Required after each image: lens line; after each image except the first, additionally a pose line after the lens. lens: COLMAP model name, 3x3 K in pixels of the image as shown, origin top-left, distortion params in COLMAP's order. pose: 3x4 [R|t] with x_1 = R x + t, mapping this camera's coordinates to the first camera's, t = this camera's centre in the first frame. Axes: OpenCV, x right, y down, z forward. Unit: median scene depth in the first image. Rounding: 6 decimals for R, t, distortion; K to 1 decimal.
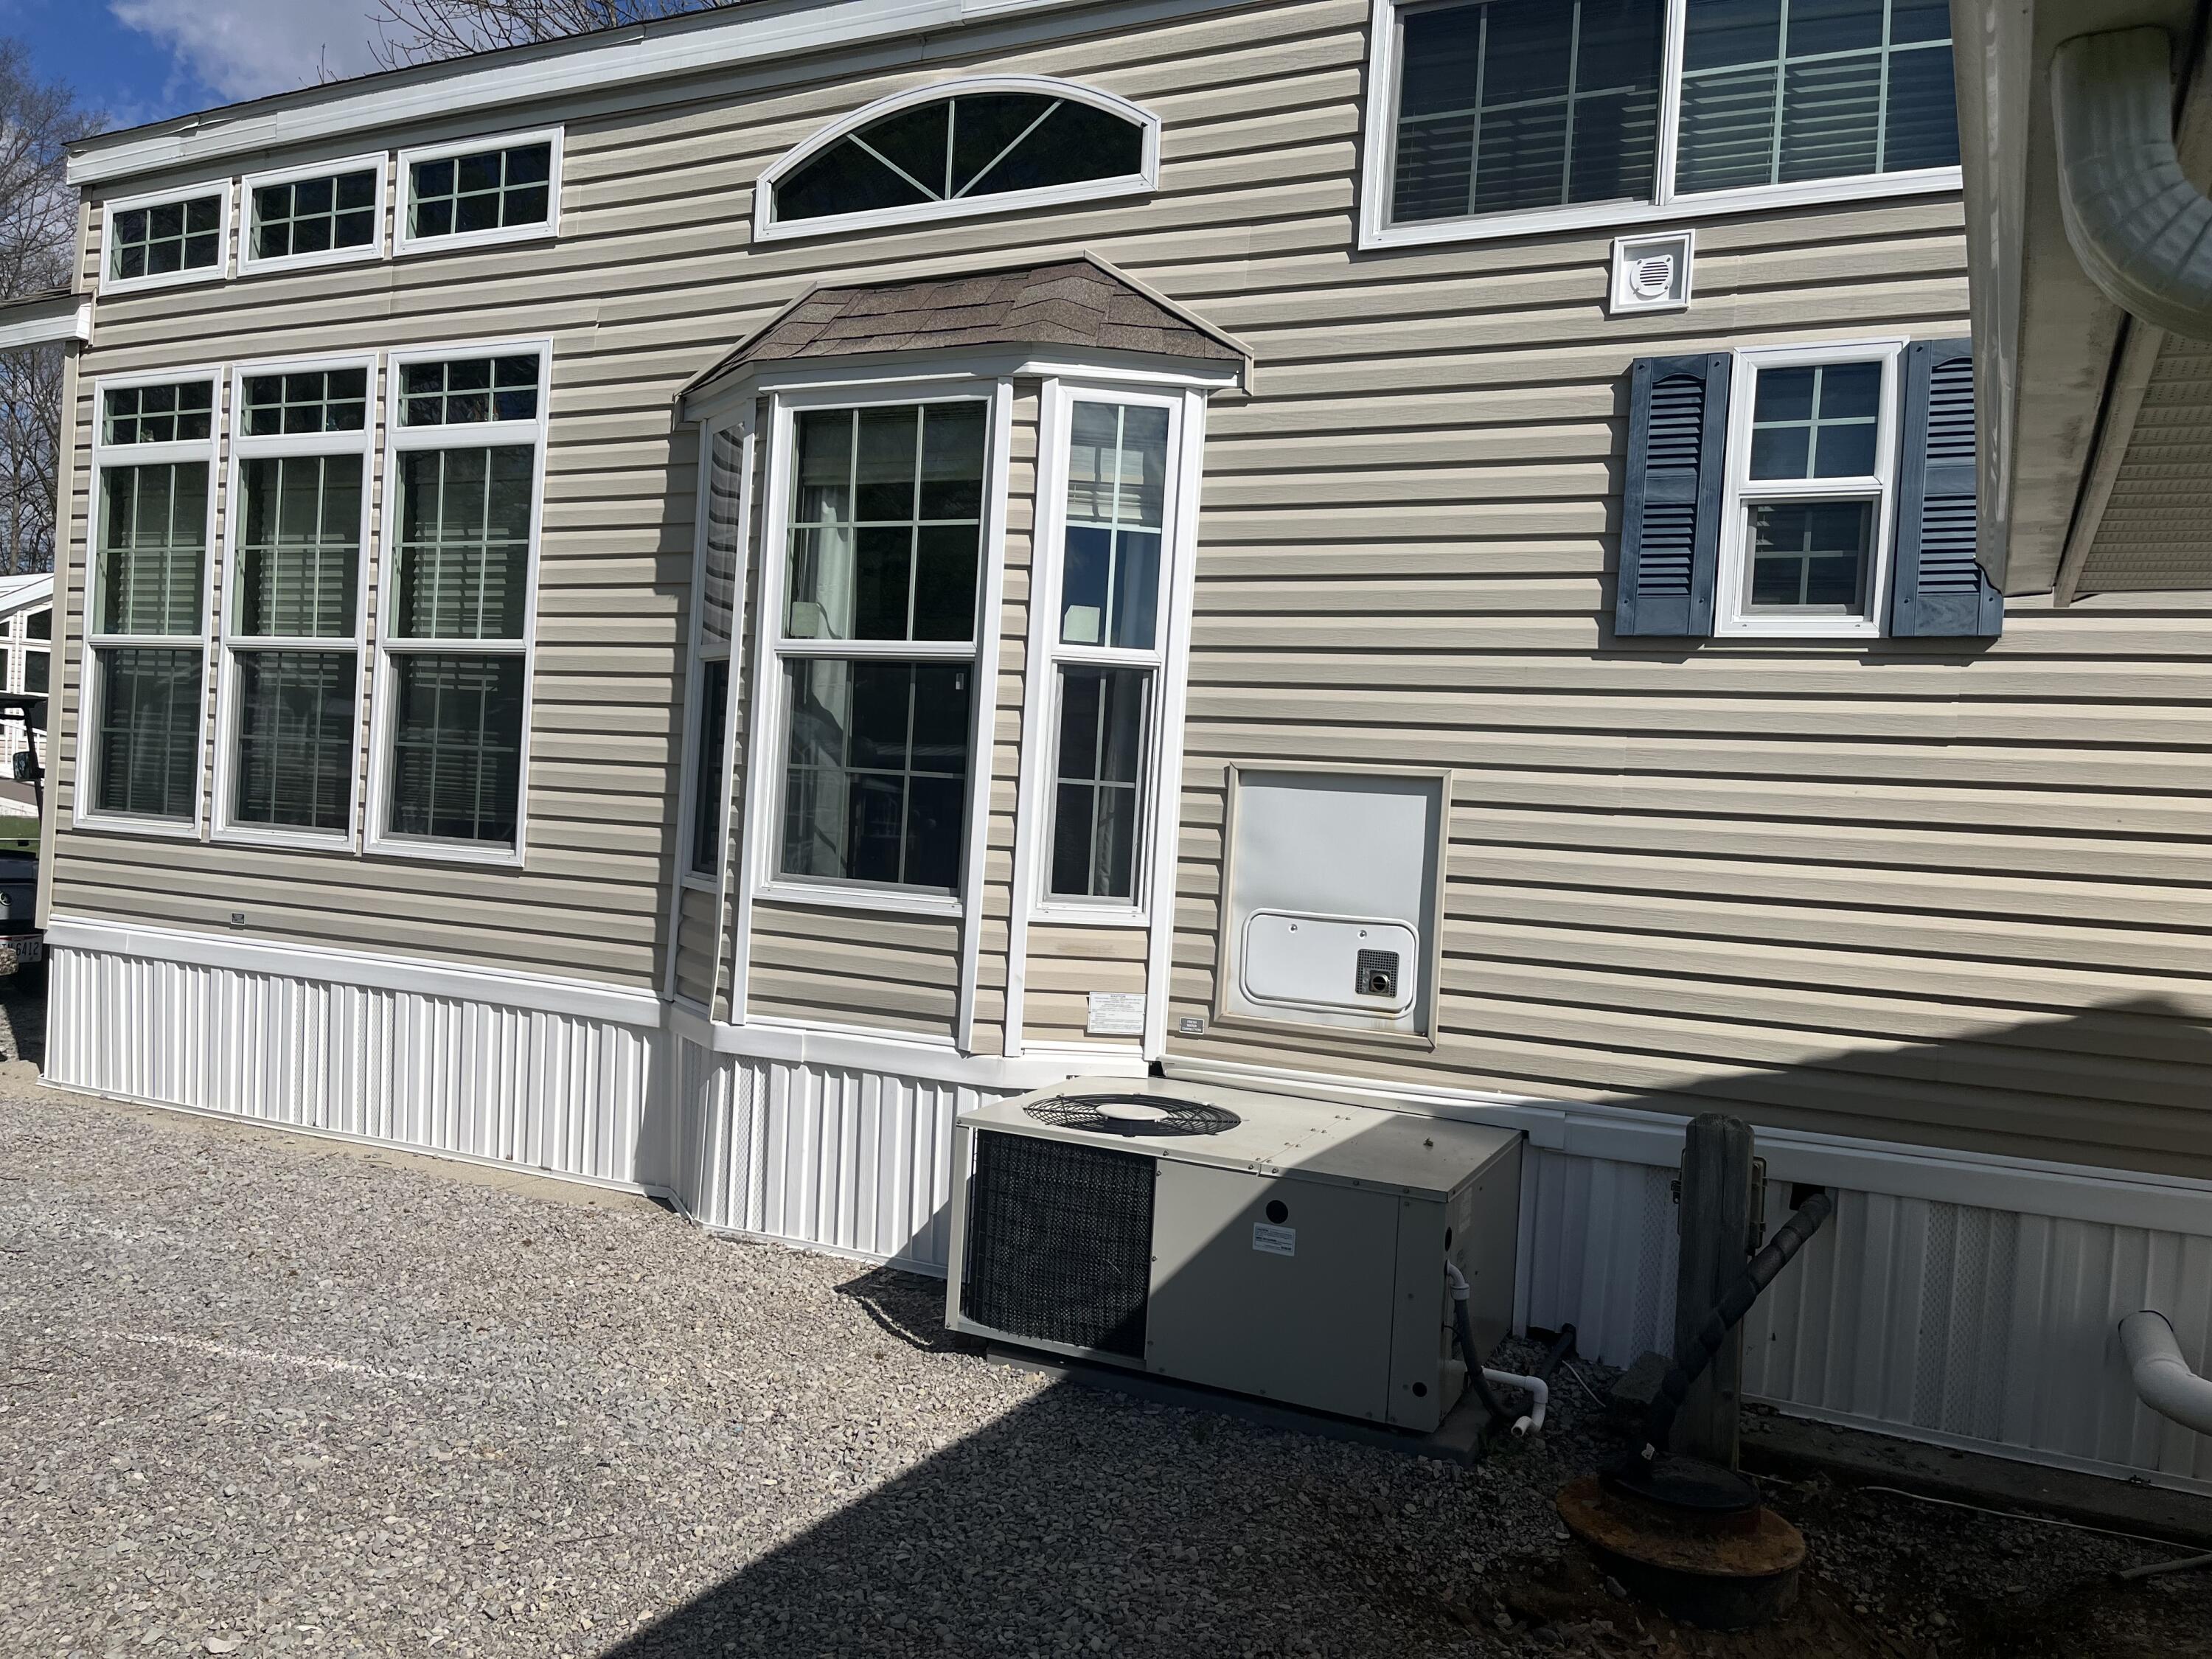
lens RADIAL K [[1673.4, 0, 1113.2], [0, 1673.4, 827.8], [0, 0, 1]] dist [0.041761, -0.073888]
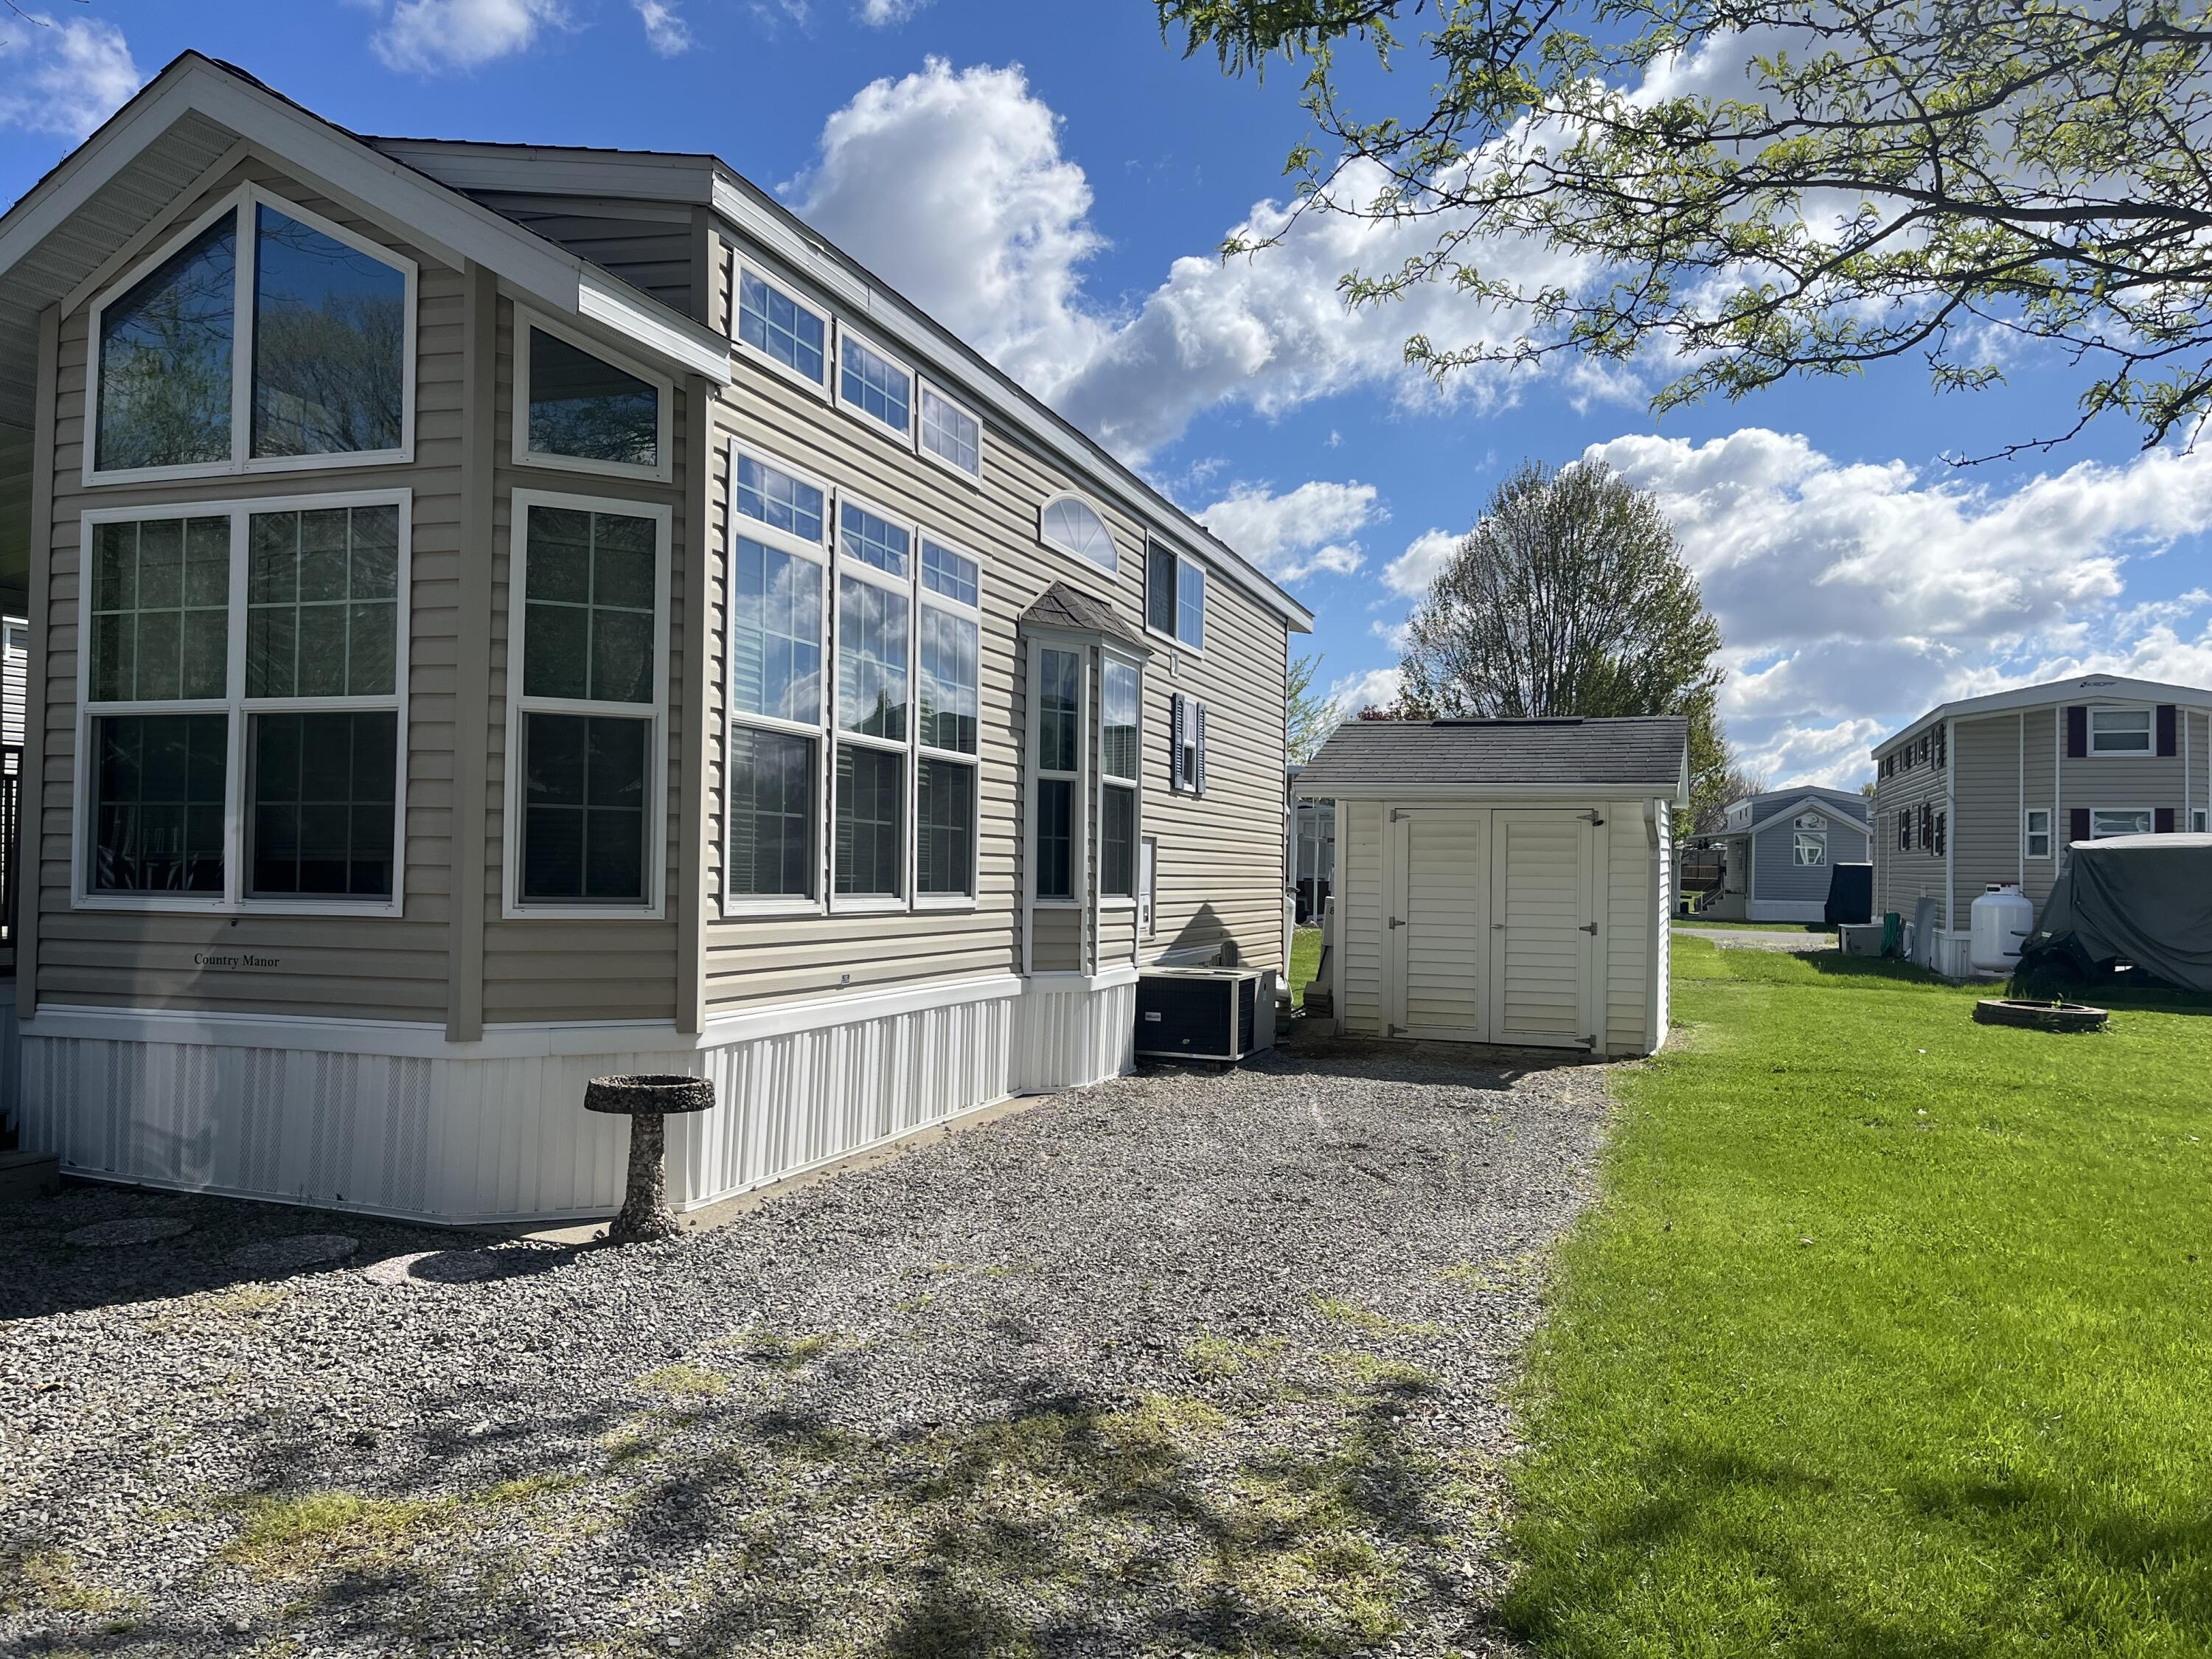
lens RADIAL K [[1673.4, 0, 1113.2], [0, 1673.4, 827.8], [0, 0, 1]] dist [0.041761, -0.073888]
pose [[-0.111276, -0.044360, 0.992799, -1.671293], [-0.035608, 0.998540, 0.040626, -0.102582], [-0.993151, -0.030831, -0.112693, 0.949380]]
